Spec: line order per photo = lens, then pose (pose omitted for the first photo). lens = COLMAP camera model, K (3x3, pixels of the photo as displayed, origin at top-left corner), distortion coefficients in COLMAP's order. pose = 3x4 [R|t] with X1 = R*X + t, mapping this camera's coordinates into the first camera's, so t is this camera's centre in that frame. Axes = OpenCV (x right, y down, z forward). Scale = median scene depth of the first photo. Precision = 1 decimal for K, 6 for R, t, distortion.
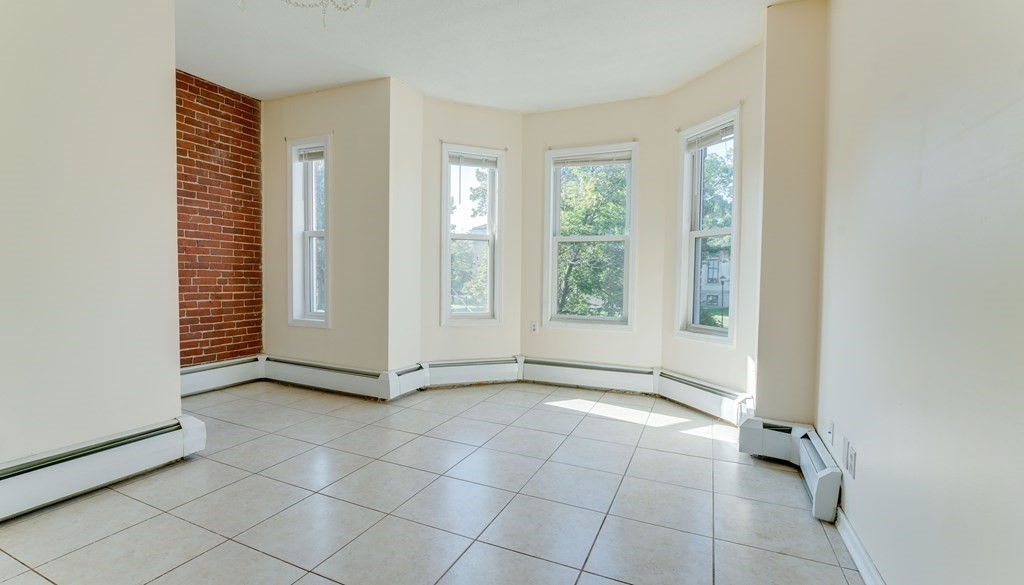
lens RADIAL K [[451.3, 0, 511.3], [0, 451.3, 291.6], [0, 0, 1]] dist [-0.004761, -0.000617]
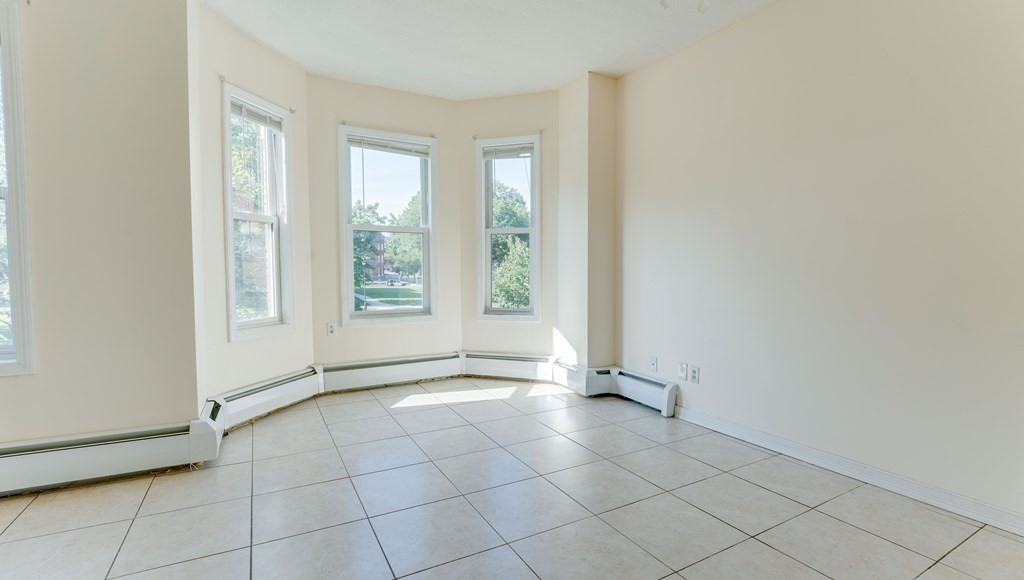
lens RADIAL K [[451.3, 0, 519.4], [0, 451.3, 287.6], [0, 0, 1]] dist [-0.004761, -0.000617]
pose [[0.608867, -0.047431, 0.791853, -0.467189], [0.037437, 0.998817, 0.031042, -0.014104], [-0.792388, 0.010744, 0.609923, 0.223740]]
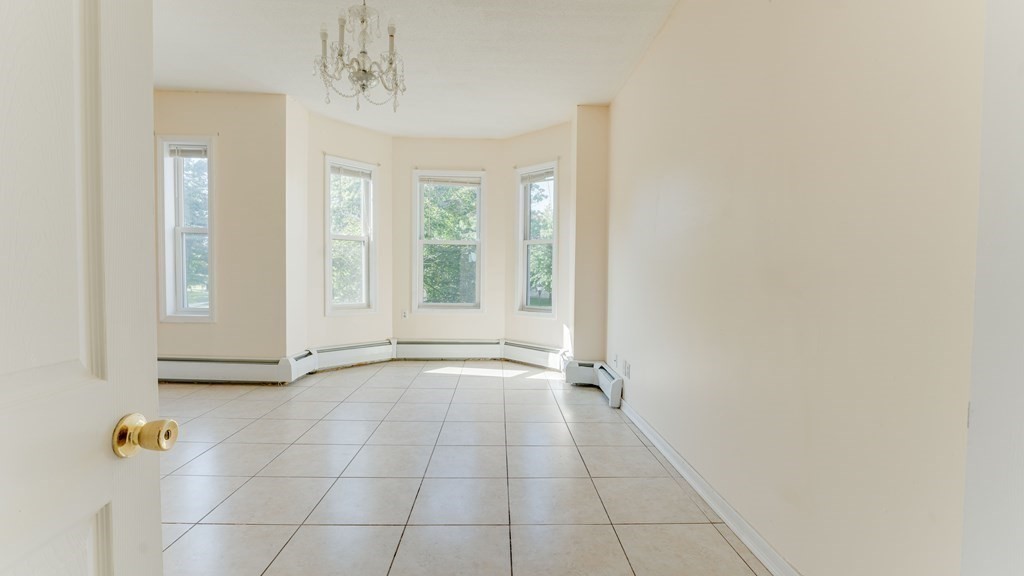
lens RADIAL K [[430.3, 0, 519.0], [0, 430.3, 288.5], [0, 0, 1]] dist [-0.000428, -0.000139]
pose [[0.896126, -0.017575, 0.443452, -0.213193], [0.014656, 0.999842, 0.010010, 0.003688], [-0.443558, -0.002471, 0.896242, -0.197314]]
